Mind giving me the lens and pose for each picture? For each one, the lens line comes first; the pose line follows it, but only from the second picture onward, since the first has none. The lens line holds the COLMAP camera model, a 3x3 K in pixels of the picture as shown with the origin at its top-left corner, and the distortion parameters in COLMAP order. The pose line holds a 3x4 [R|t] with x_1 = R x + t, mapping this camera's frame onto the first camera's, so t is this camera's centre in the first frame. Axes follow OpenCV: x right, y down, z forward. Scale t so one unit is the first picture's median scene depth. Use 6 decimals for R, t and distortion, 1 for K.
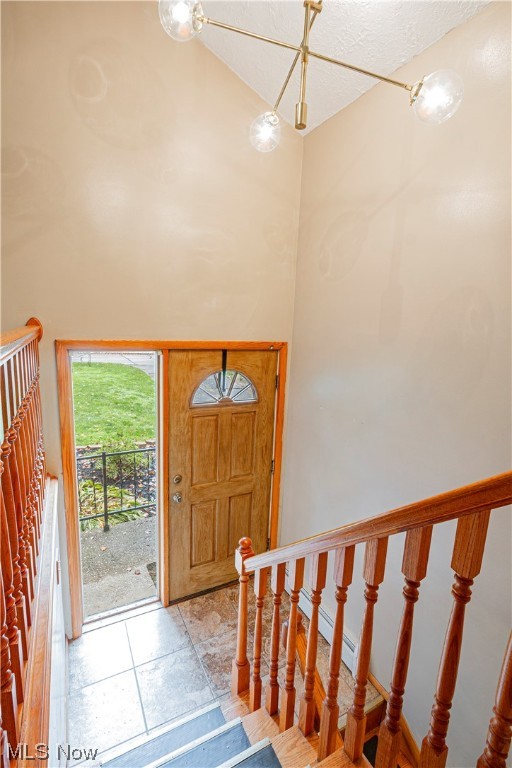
lens RADIAL K [[354.2, 0, 247.7], [0, 354.2, 384.5], [0, 0, 1]] dist [-0.028802, 0.007604]
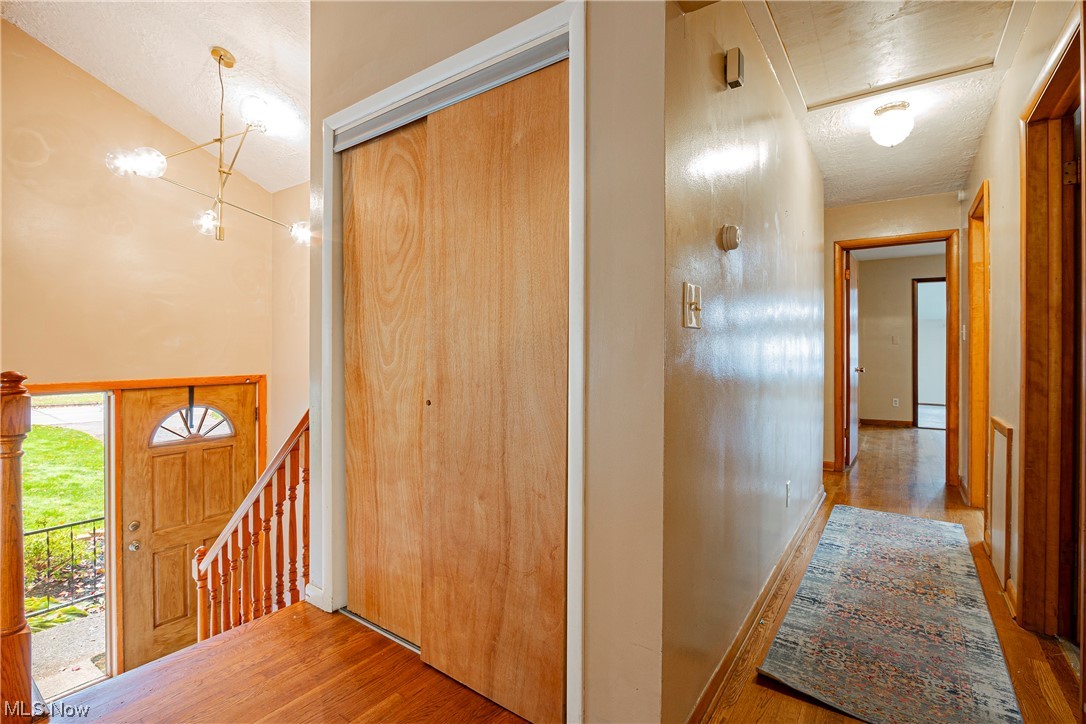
lens RADIAL K [[500.8, 0, 547.8], [0, 500.8, 346.4], [0, 0, 1]] dist [-0.028802, 0.007604]
pose [[0.889593, -0.037744, 0.455192, 0.196538], [0.109762, 0.985042, -0.132833, 0.087680], [-0.443369, 0.168131, 0.880429, -0.699141]]
